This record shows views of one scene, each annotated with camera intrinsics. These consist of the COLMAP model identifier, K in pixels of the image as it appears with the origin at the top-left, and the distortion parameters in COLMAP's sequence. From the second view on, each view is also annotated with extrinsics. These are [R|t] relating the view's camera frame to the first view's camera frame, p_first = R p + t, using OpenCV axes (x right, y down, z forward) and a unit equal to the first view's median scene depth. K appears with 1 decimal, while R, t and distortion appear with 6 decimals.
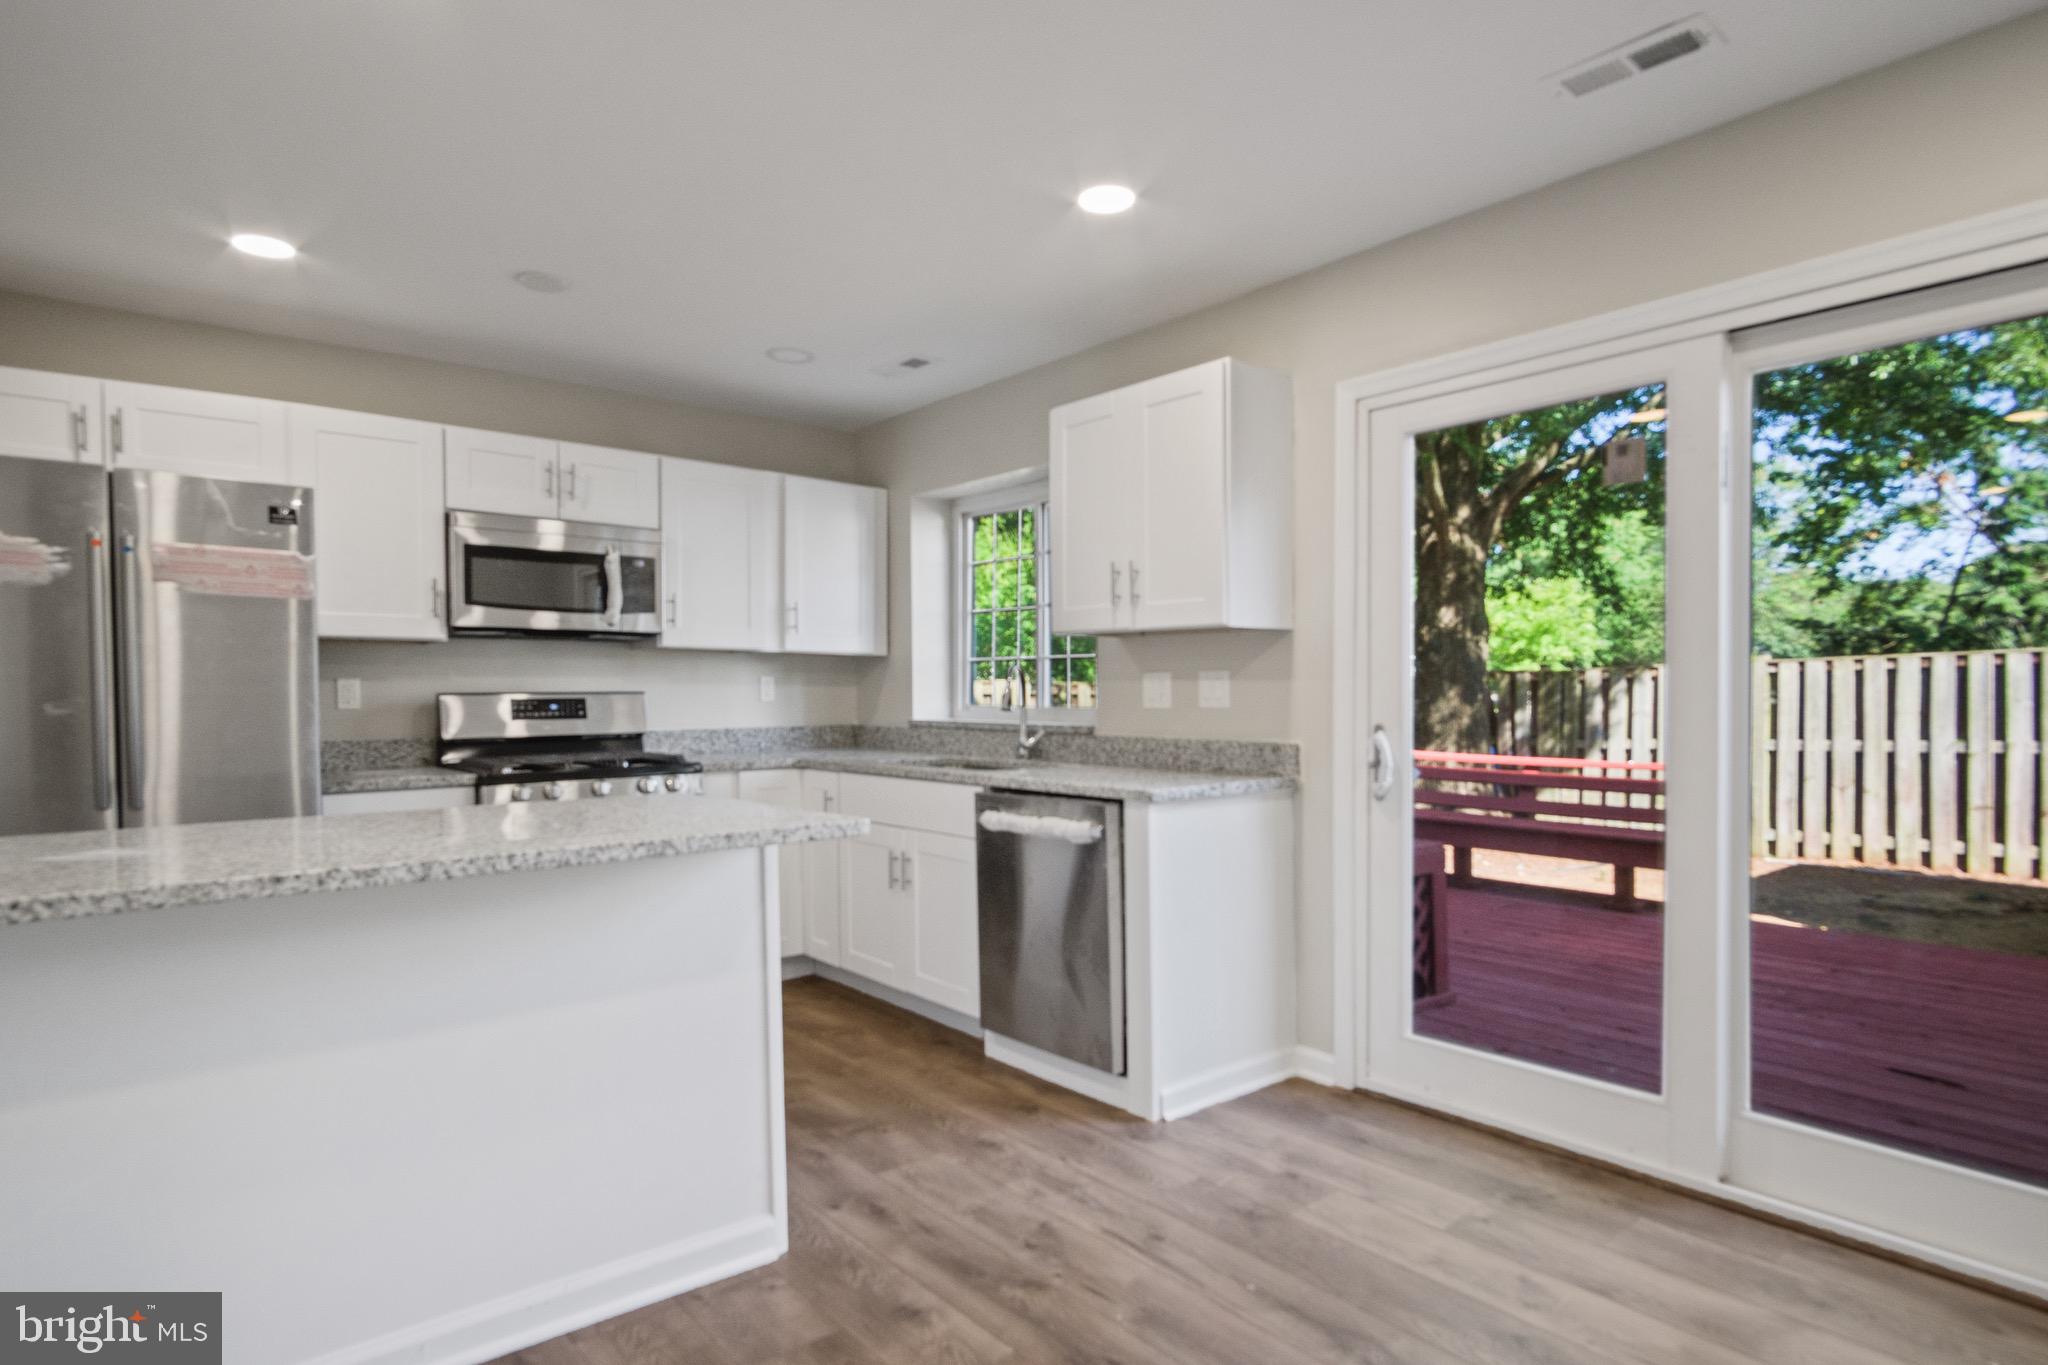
lens RADIAL K [[1104.1, 0, 1029.6], [0, 1104.1, 711.2], [0, 0, 1]] dist [0.005623, 0.001175]
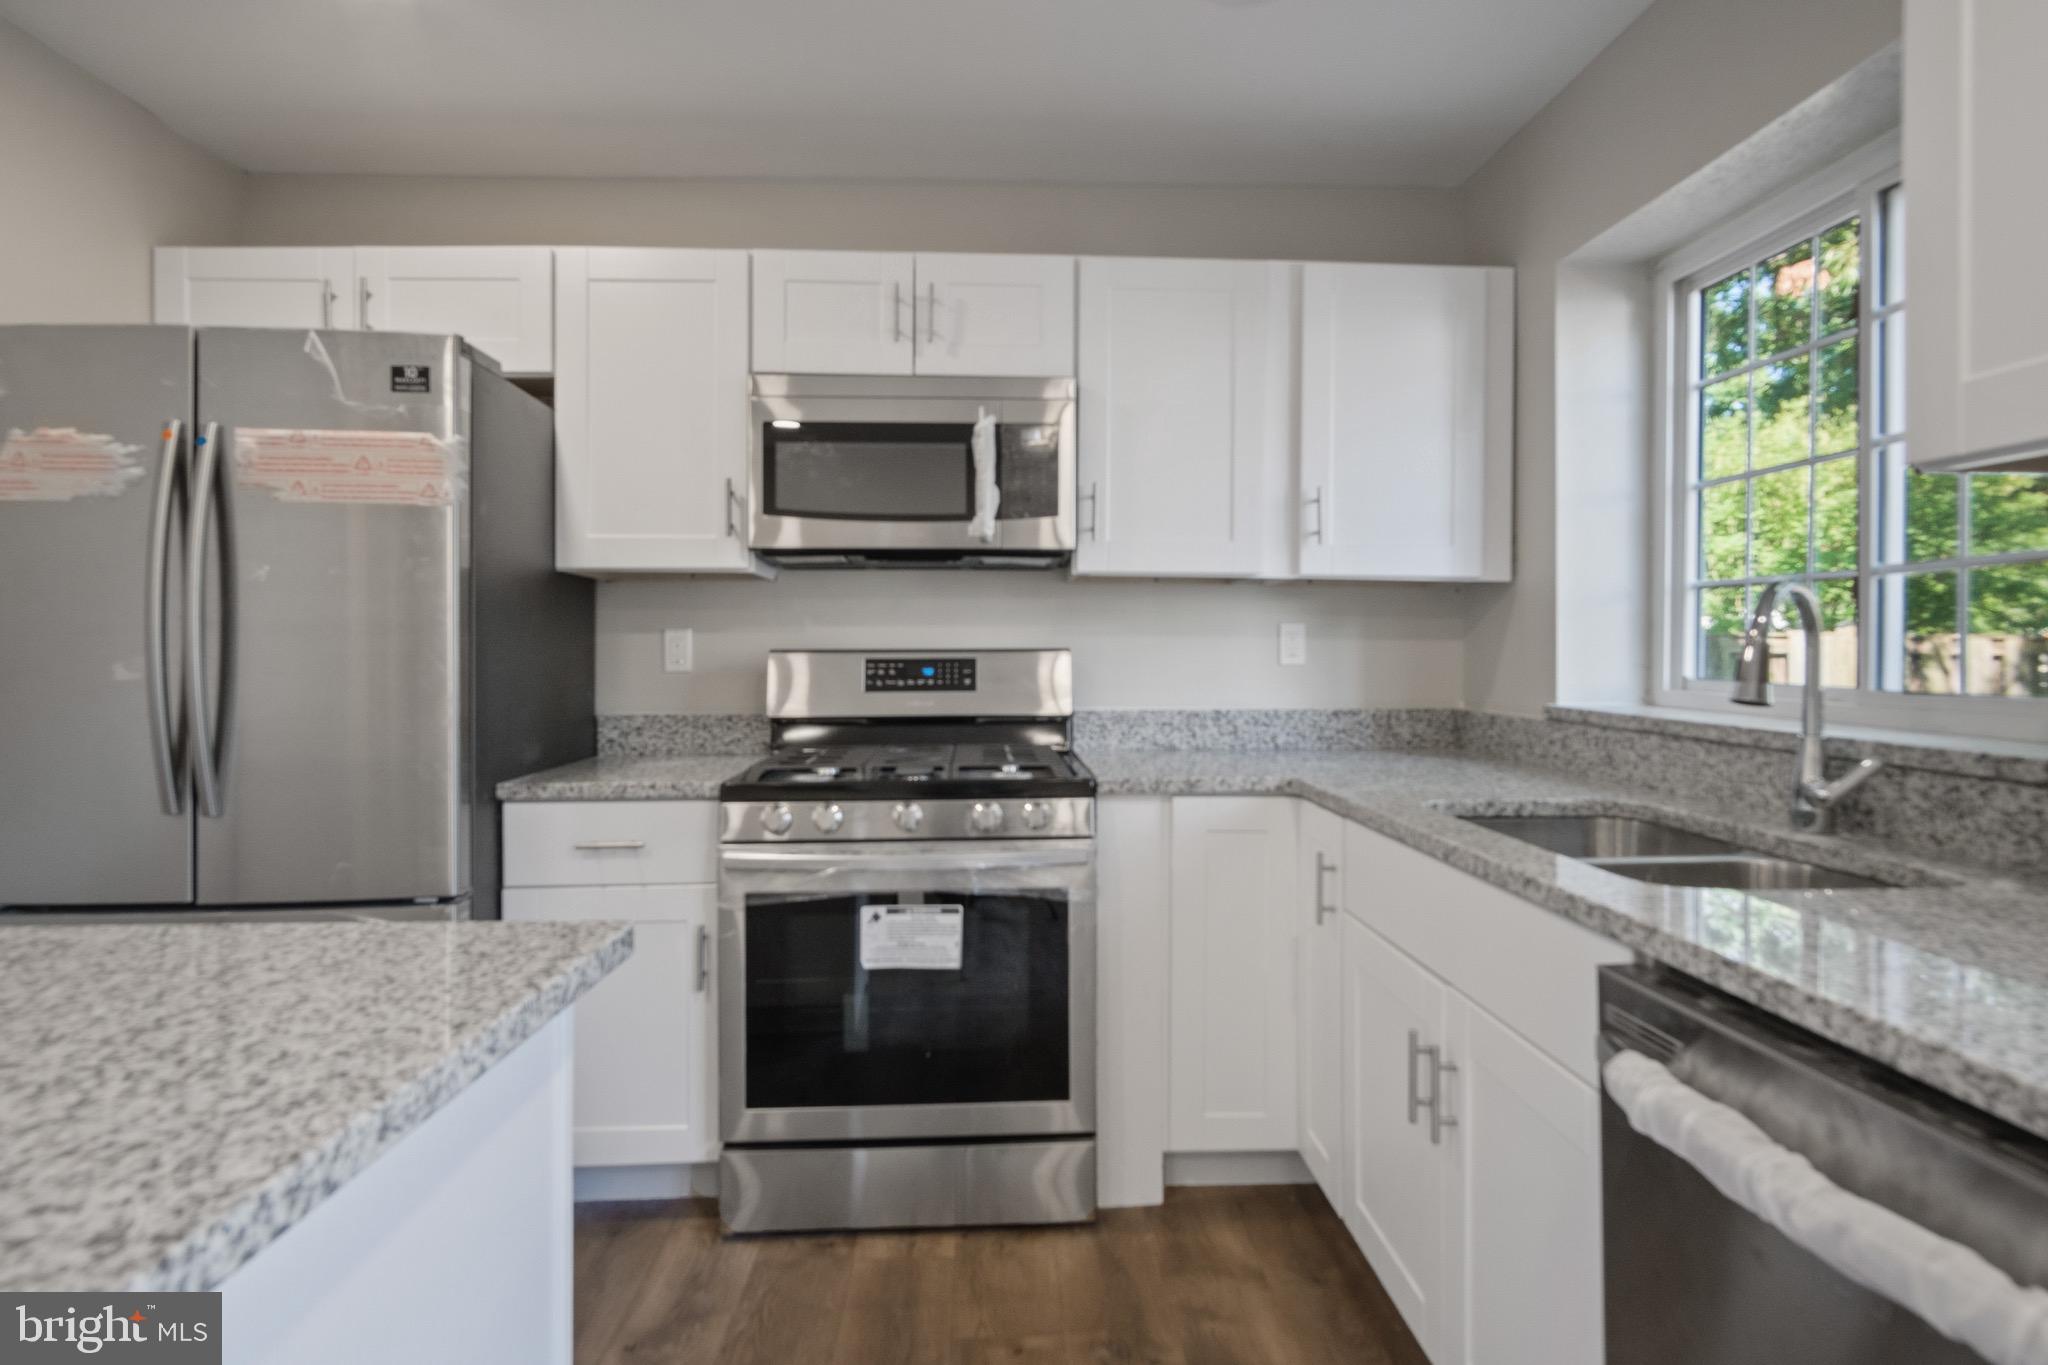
lens RADIAL K [[1098.7, 0, 1034.6], [0, 1098.7, 651.8], [0, 0, 1]] dist [-0.000630, -0.000028]
pose [[0.794833, 0.005856, -0.606800, 0.011632], [-0.013924, 0.999866, -0.008589, -0.011744], [0.606669, 0.015276, 0.794808, 0.563781]]
